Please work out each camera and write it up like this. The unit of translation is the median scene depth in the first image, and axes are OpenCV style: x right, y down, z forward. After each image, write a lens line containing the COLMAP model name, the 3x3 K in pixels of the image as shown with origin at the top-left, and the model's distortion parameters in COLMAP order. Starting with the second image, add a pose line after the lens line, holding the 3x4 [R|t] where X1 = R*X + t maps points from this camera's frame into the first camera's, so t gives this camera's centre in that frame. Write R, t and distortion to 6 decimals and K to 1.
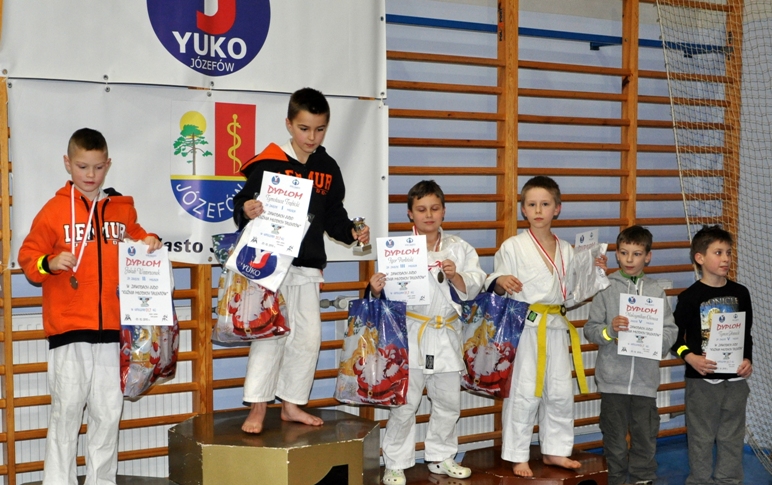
lens RADIAL K [[1195.3, 0, 355.7], [0, 1195.3, 286.2], [0, 0, 1]] dist [-0.050621, 0.012439]
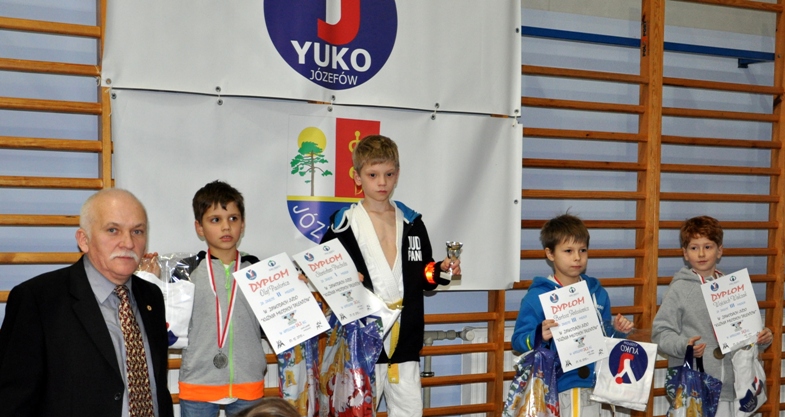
lens RADIAL K [[1121.1, 0, 406.9], [0, 1121.1, 302.9], [0, 0, 1]] dist [-0.030283, 0.102231]
pose [[0.997735, 0.016731, -0.065160, -0.003568], [-0.016828, 0.999858, -0.000940, -0.010041], [0.065135, 0.002035, 0.997874, 0.130805]]
